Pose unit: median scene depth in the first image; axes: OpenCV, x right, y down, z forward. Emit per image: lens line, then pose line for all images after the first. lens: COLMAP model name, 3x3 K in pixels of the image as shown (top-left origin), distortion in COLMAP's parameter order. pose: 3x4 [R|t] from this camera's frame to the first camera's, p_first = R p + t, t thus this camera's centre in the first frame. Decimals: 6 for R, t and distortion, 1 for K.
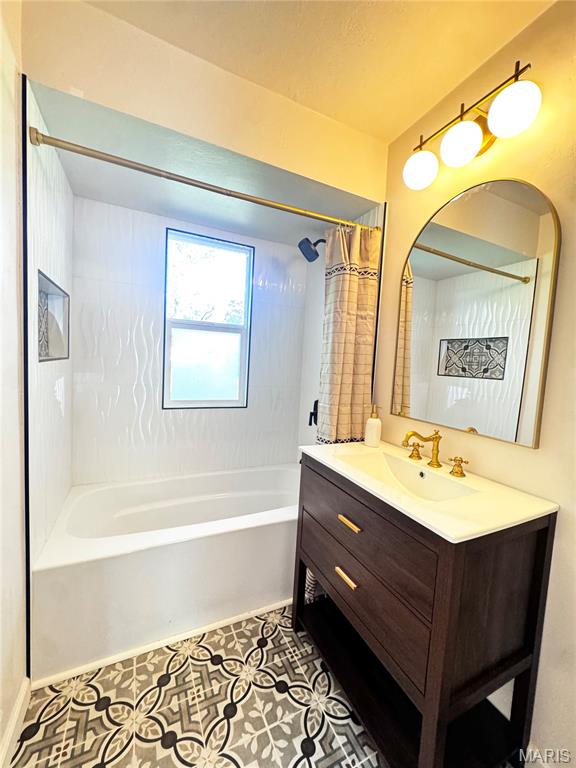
lens RADIAL K [[309.0, 0, 289.6], [0, 309.0, 382.7], [0, 0, 1]] dist [-0.001157, -0.000142]
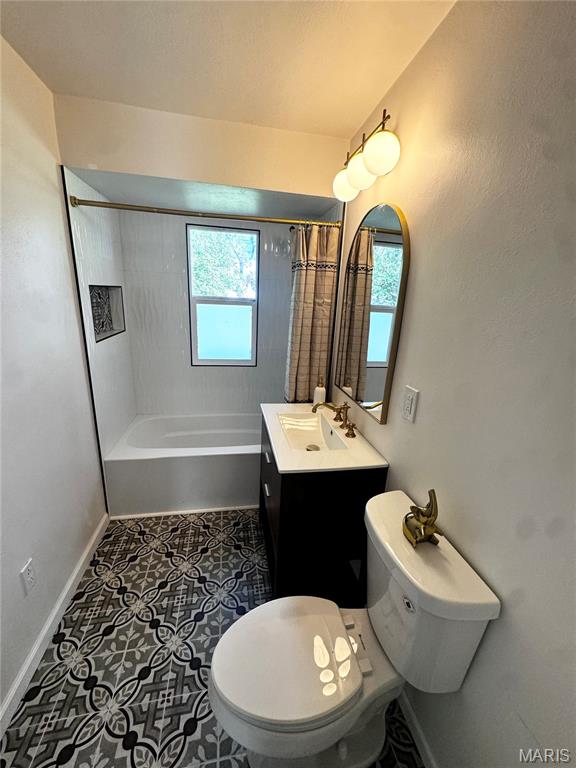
lens RADIAL K [[309.0, 0, 289.6], [0, 309.0, 382.7], [0, 0, 1]] dist [-0.001157, -0.000142]
pose [[0.965076, 0.065961, -0.253532, 0.463456], [-0.016089, 0.980879, 0.193954, -0.146836], [0.261477, -0.183101, 0.947683, -0.247418]]
